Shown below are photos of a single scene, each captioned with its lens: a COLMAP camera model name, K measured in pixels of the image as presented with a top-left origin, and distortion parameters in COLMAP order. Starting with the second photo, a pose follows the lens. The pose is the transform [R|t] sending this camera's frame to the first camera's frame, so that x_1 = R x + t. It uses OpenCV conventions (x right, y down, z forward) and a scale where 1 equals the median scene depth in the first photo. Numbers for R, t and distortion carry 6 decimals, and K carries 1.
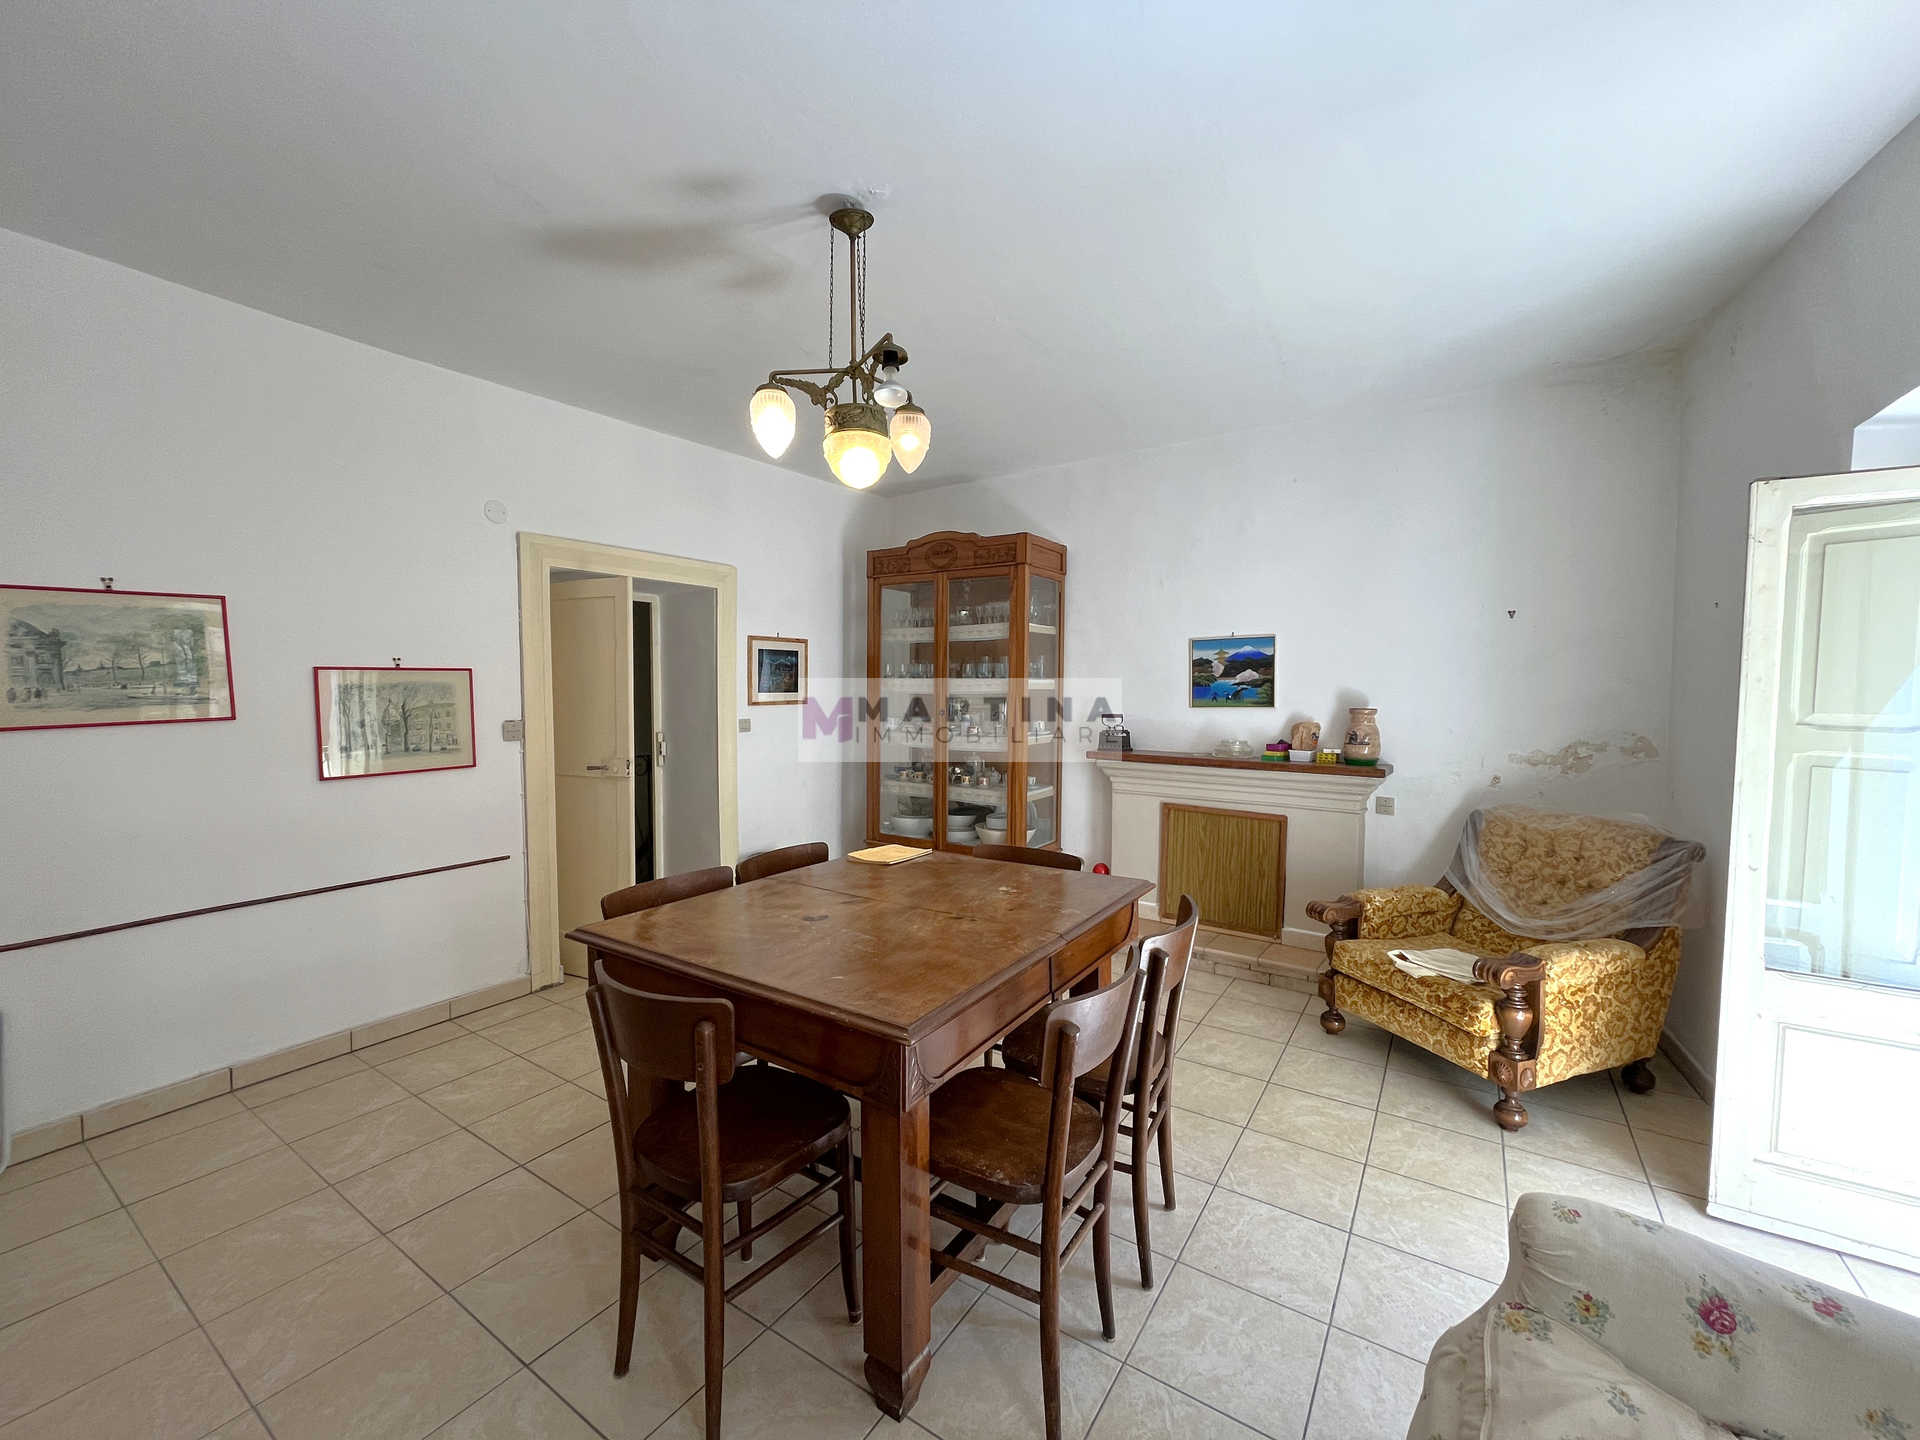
lens RADIAL K [[777.7, 0, 960.3], [0, 777.7, 727.0], [0, 0, 1]] dist [-0.000816, -0.000258]
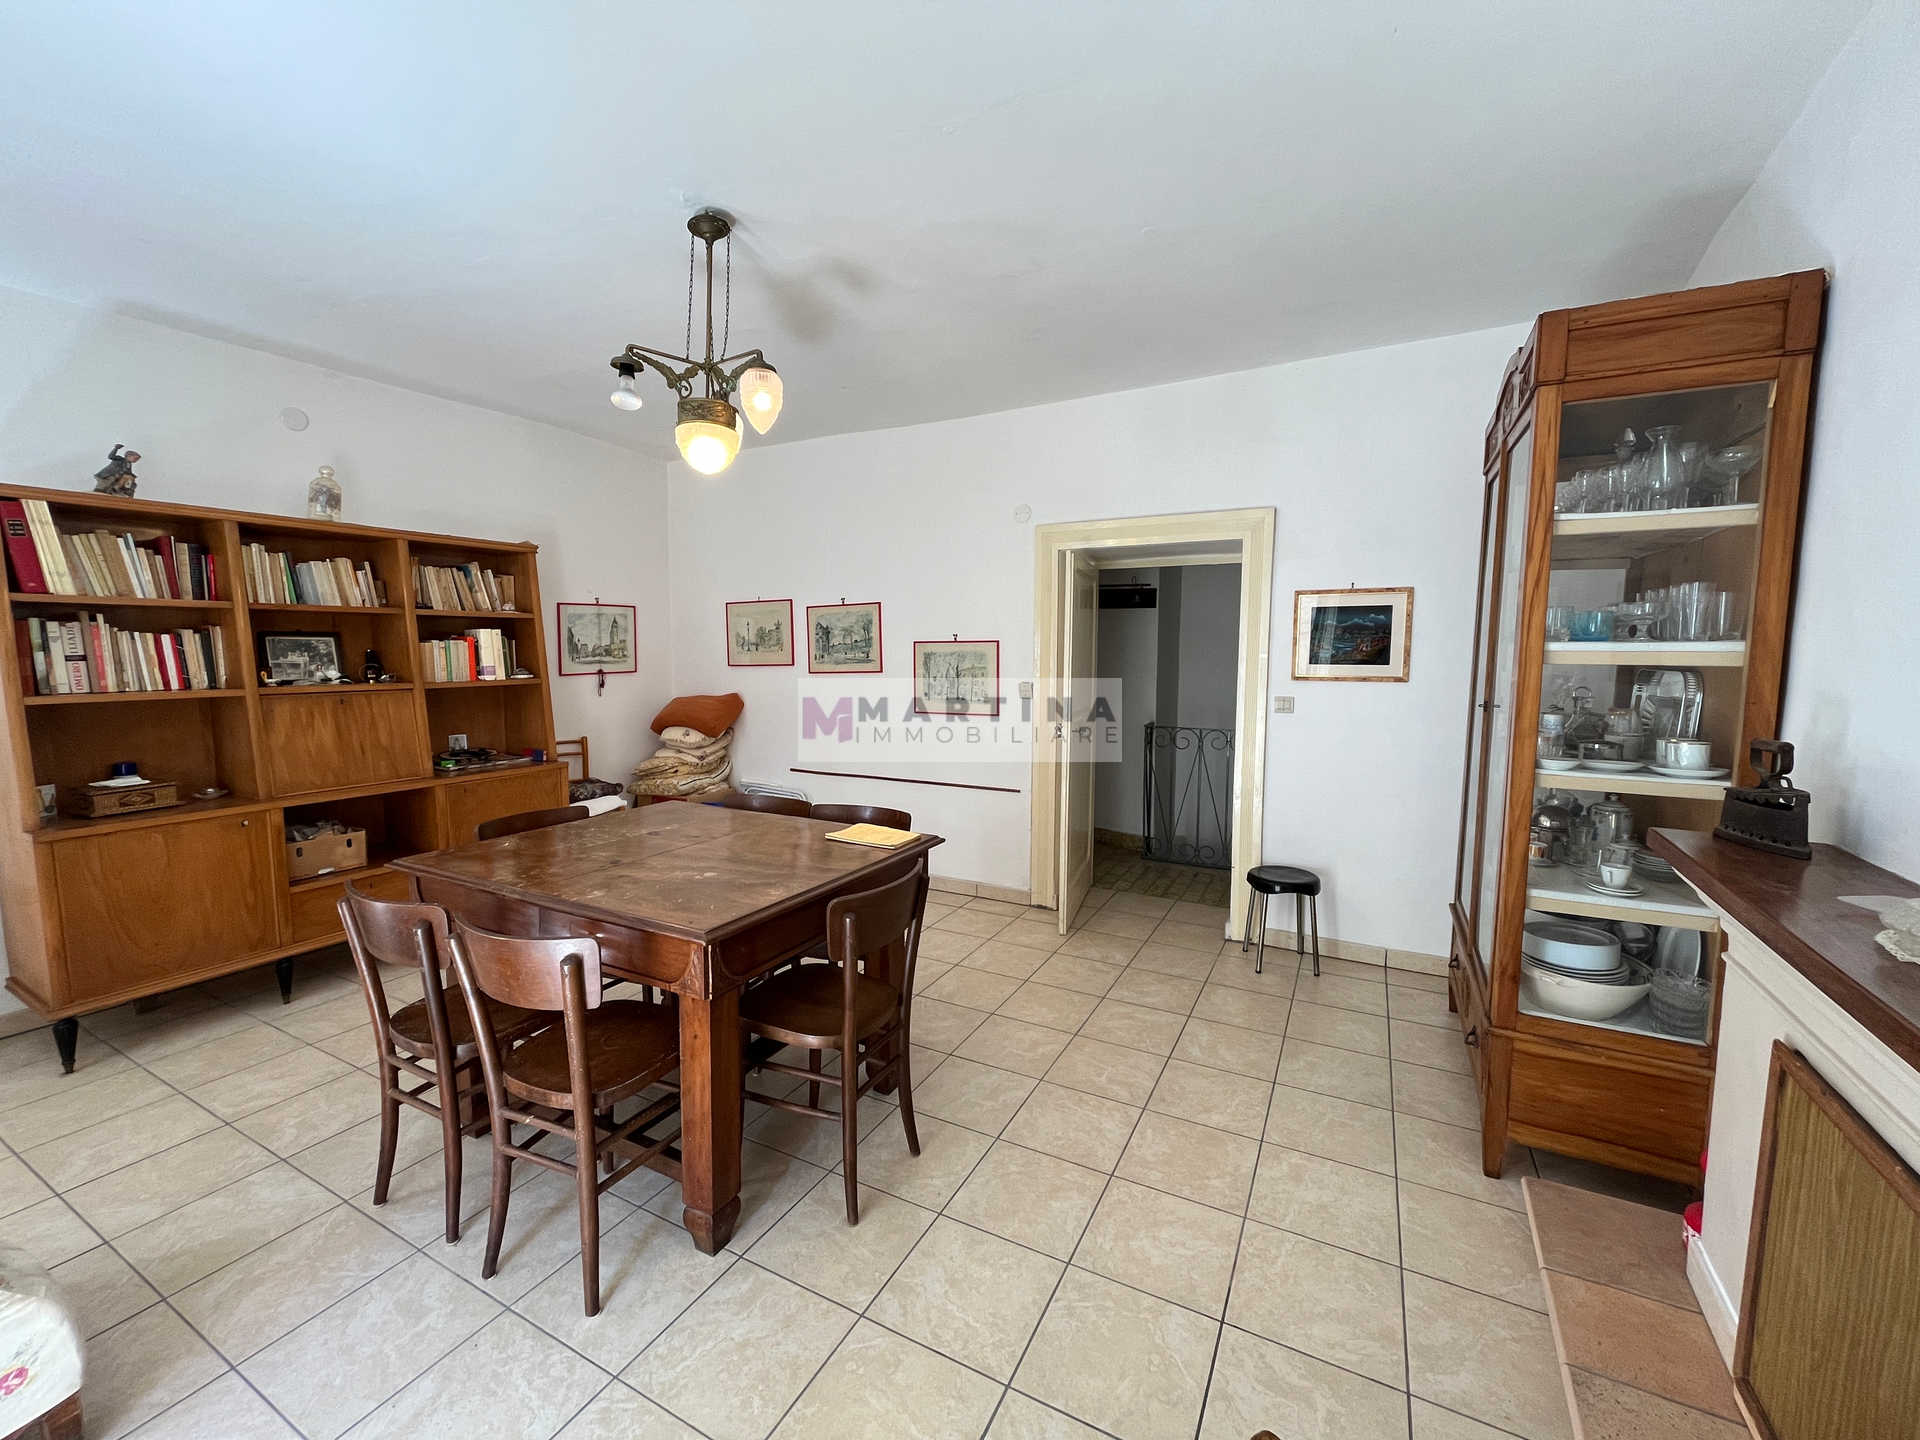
lens RADIAL K [[777.7, 0, 966.4], [0, 777.7, 724.3], [0, 0, 1]] dist [-0.000816, -0.000258]
pose [[0.092555, 0.091293, -0.991514, 0.506321], [-0.057222, 0.994630, 0.086238, -0.033682], [0.994062, 0.048755, 0.097282, 0.621615]]
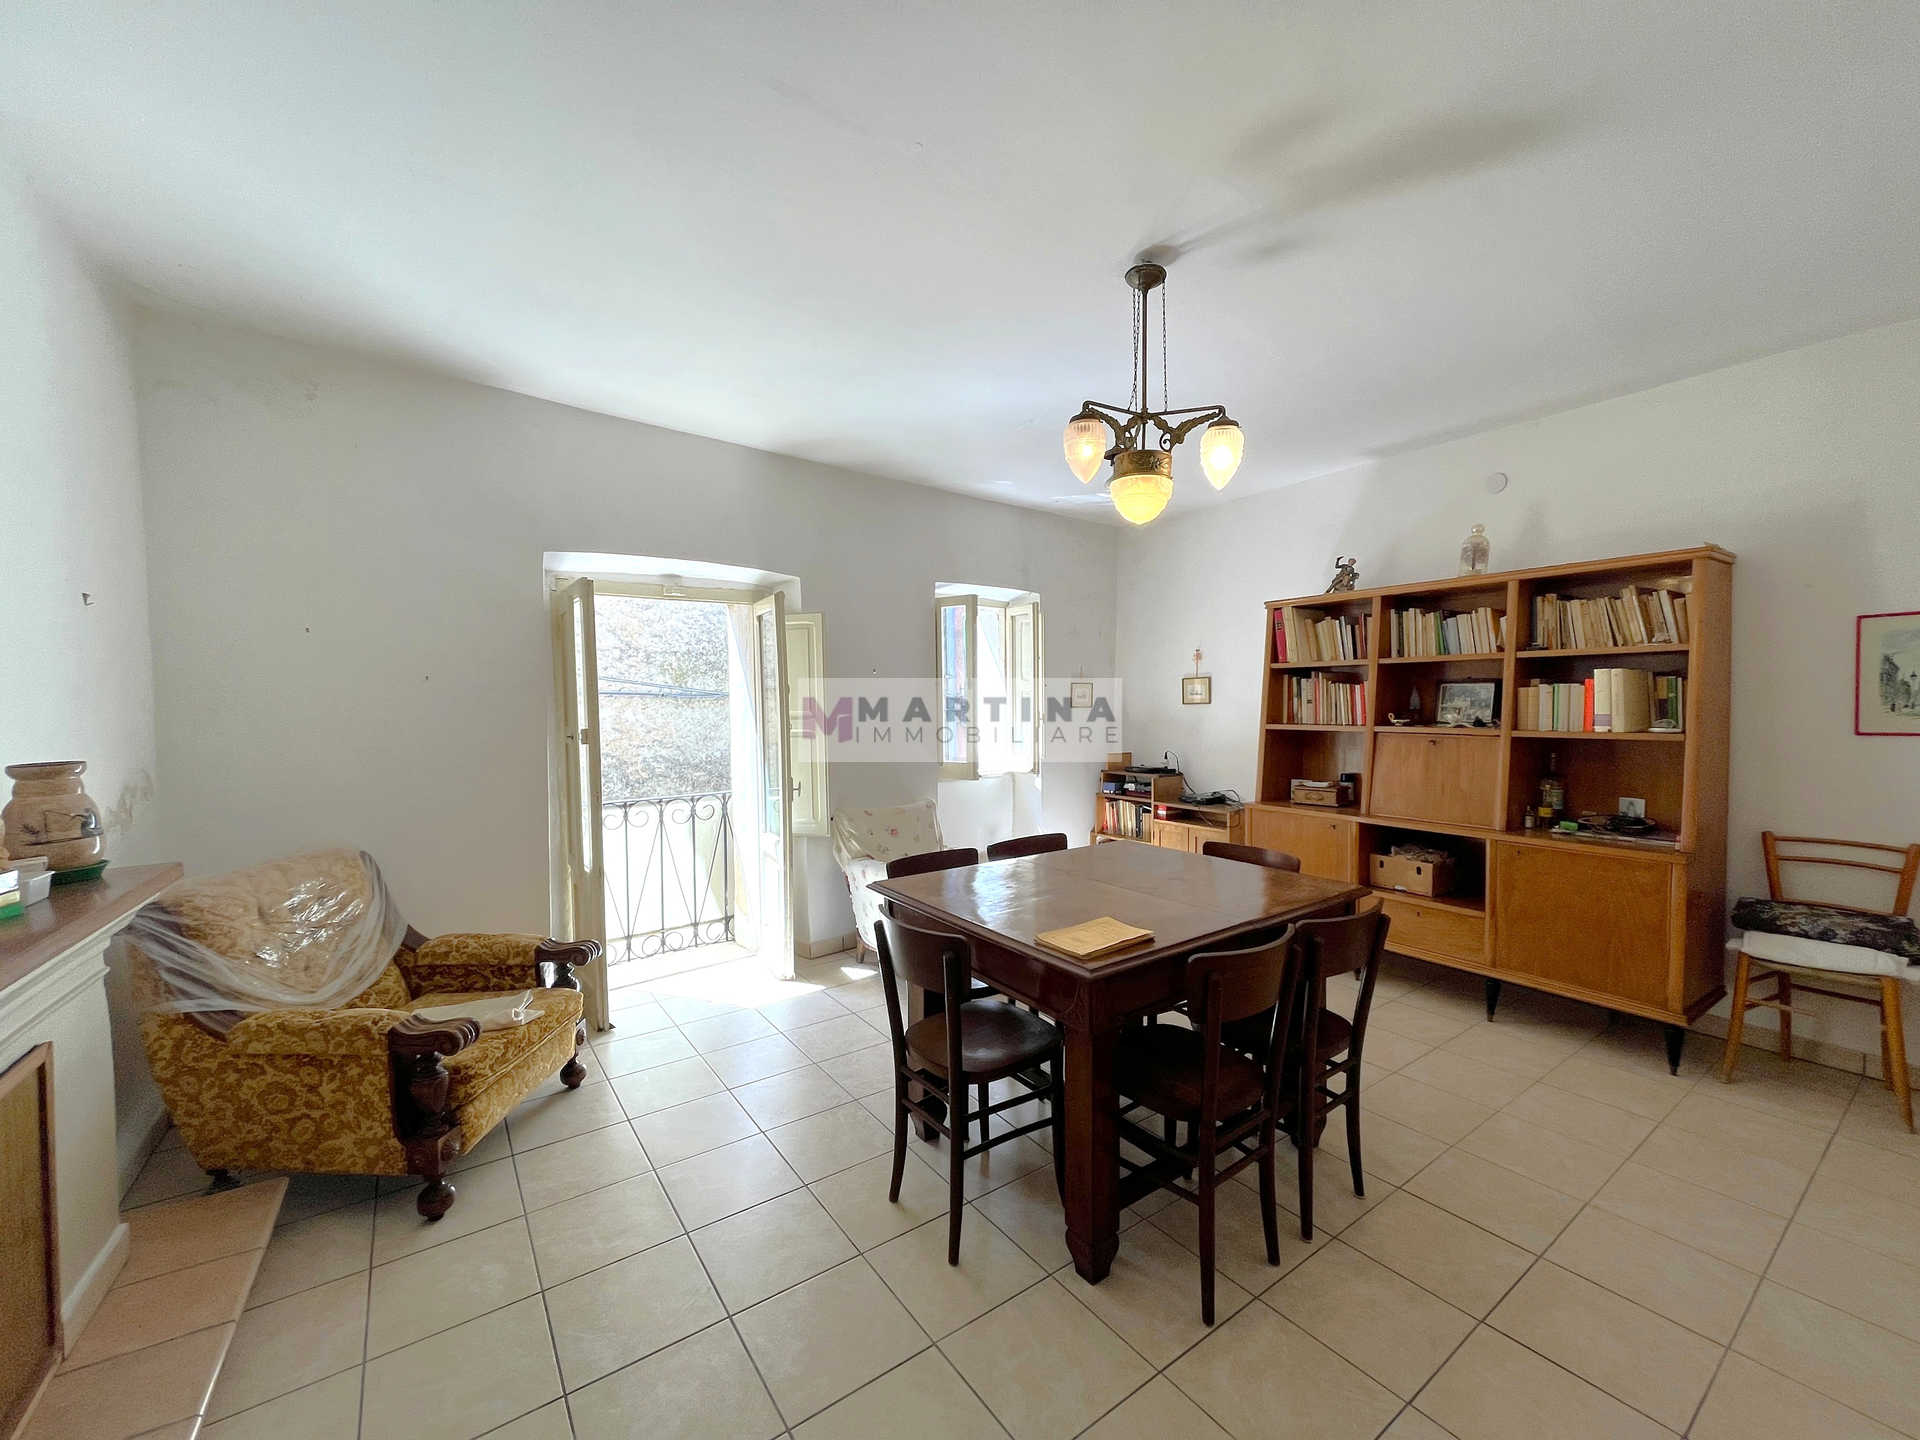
lens RADIAL K [[777.7, 0, 960.1], [0, 777.7, 725.9], [0, 0, 1]] dist [-0.000816, -0.000258]
pose [[-0.928225, -0.012025, 0.371824, -0.156213], [0.022676, 0.995790, 0.088815, -0.059322], [-0.371327, 0.090872, -0.924045, 1.051298]]
